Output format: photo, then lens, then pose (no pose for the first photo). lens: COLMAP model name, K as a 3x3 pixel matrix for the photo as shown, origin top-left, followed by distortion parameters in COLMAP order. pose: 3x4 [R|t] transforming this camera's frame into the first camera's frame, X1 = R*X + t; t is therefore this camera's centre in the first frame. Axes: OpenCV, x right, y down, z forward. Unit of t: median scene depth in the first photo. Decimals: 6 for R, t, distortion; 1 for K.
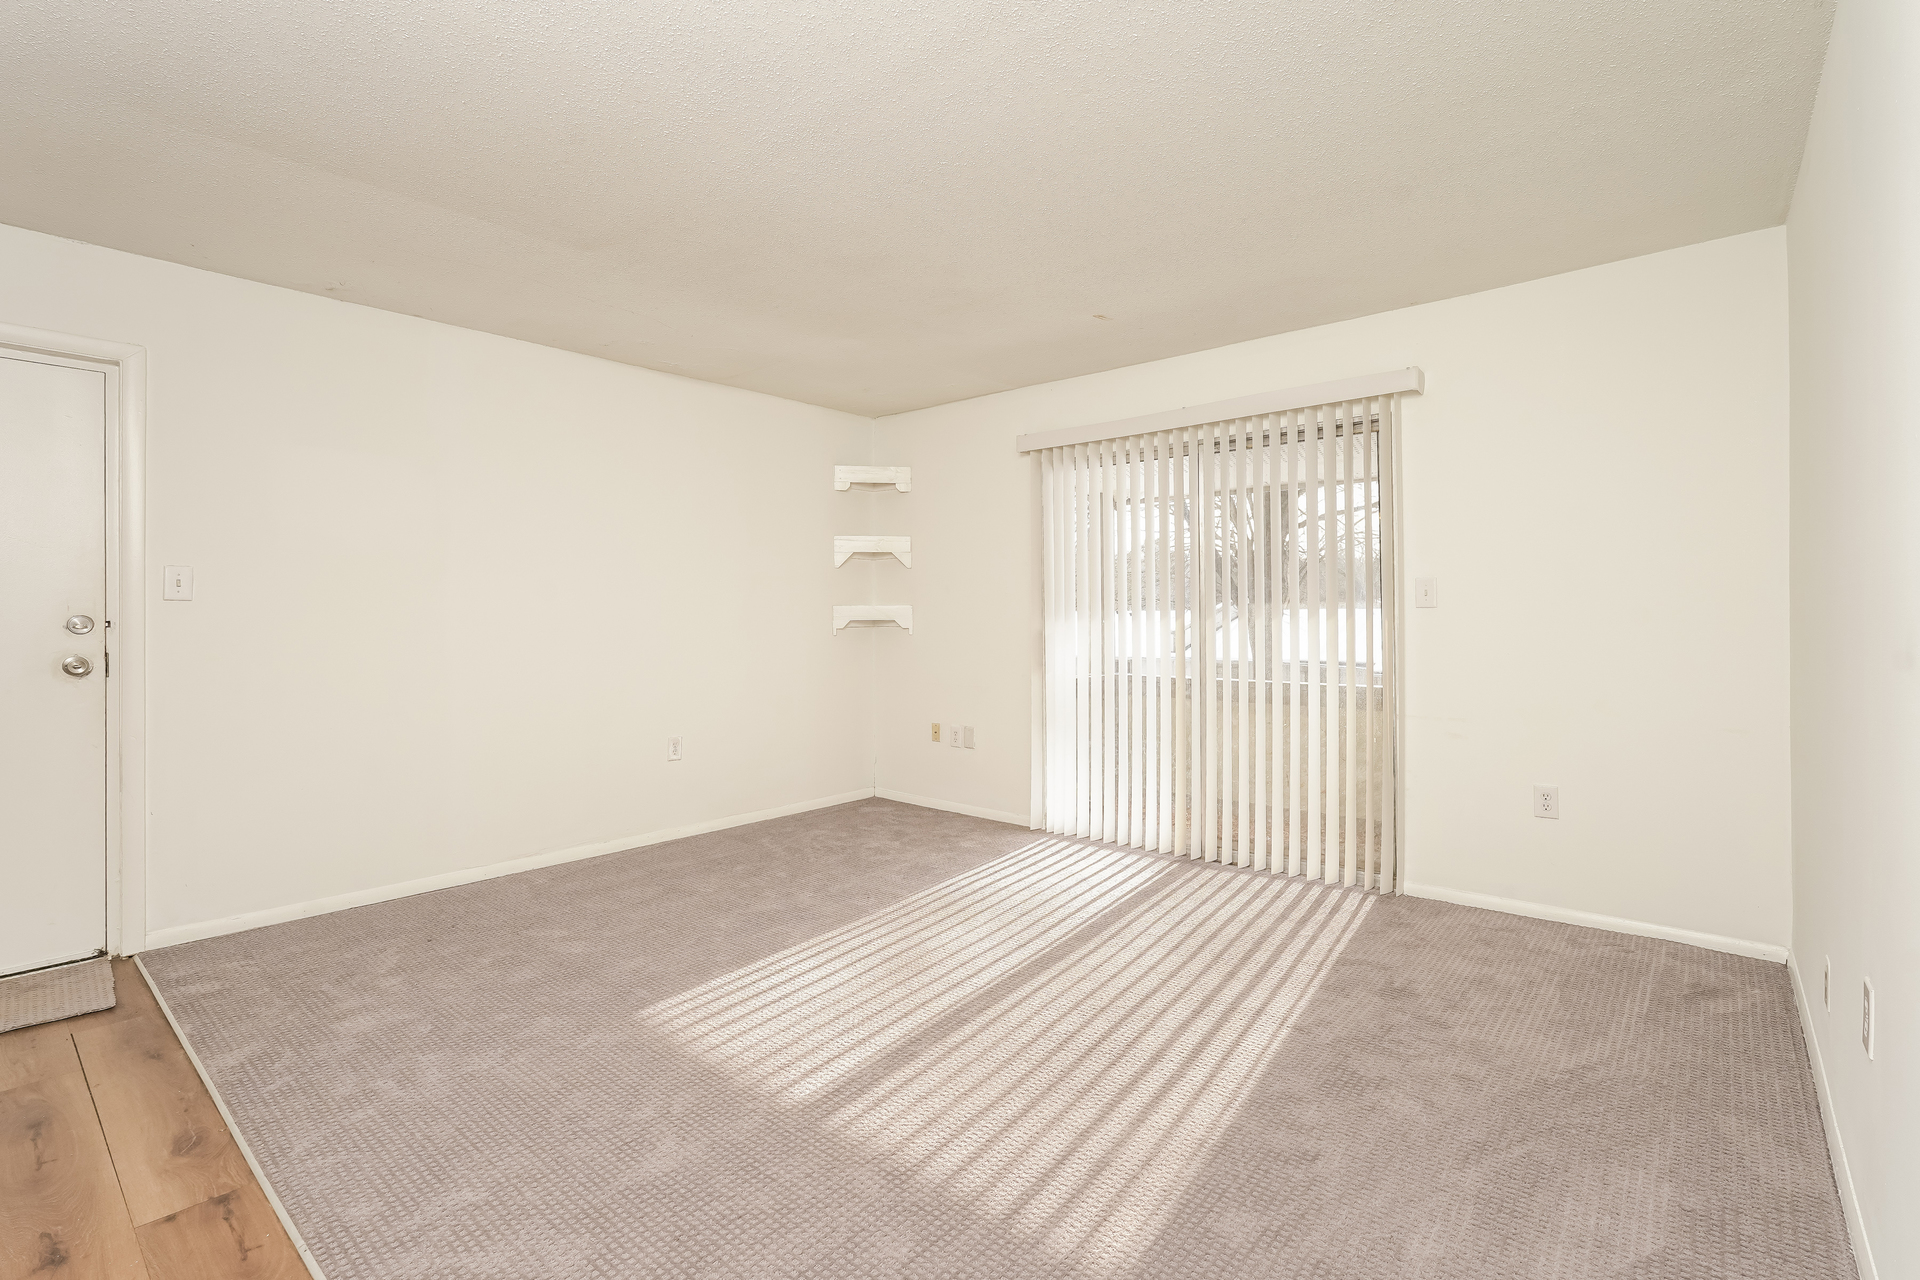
lens RADIAL K [[864.9, 0, 950.9], [0, 864.9, 626.8], [0, 0, 1]] dist [0.002862, 0.000303]
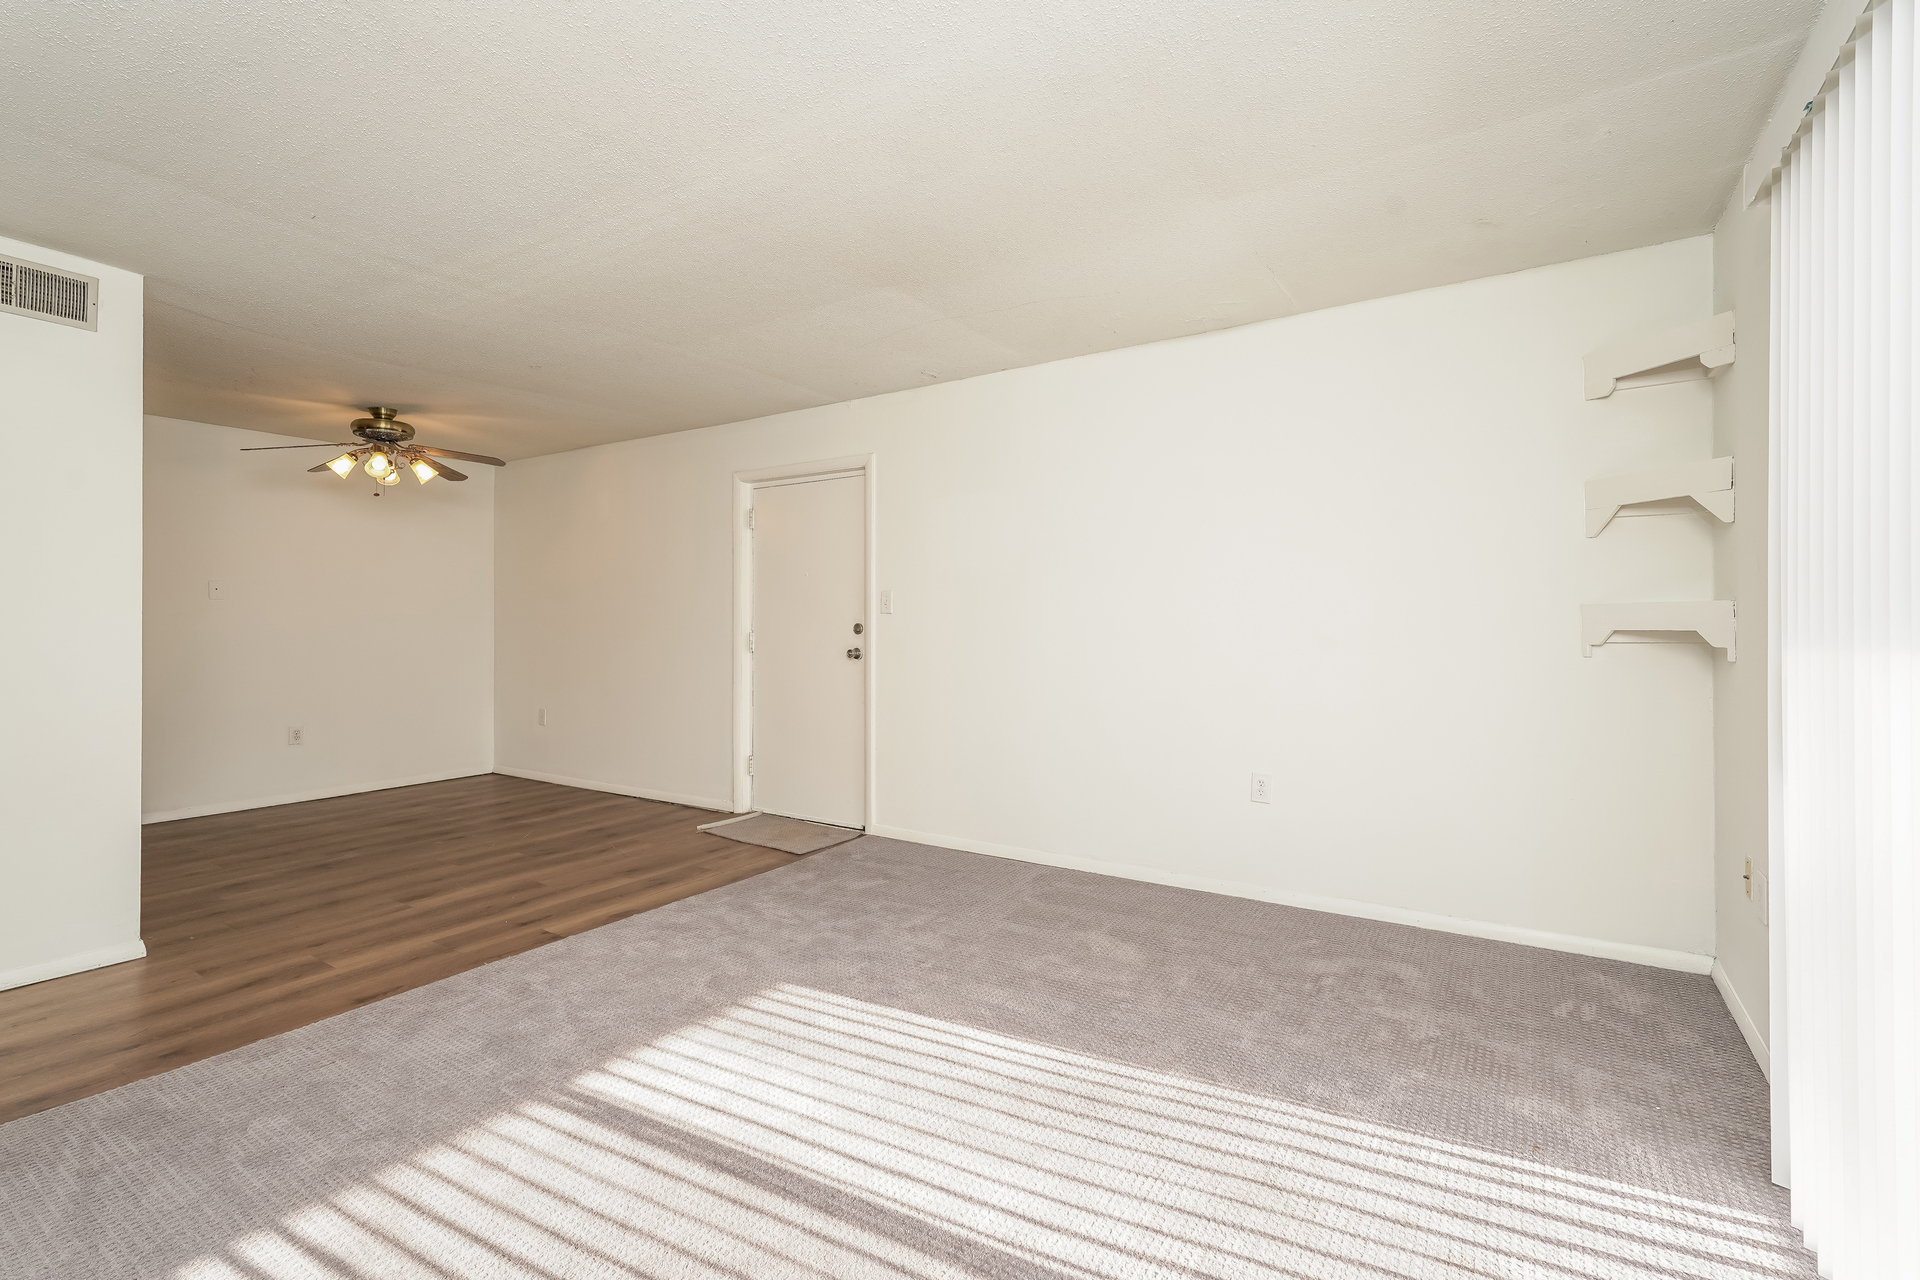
lens RADIAL K [[864.9, 0, 950.9], [0, 864.9, 626.8], [0, 0, 1]] dist [0.002862, 0.000303]
pose [[0.117131, 0.002695, -0.993113, 1.185256], [0.000970, 0.999996, 0.002828, -0.019429], [0.993116, -0.001294, 0.117127, 1.688595]]
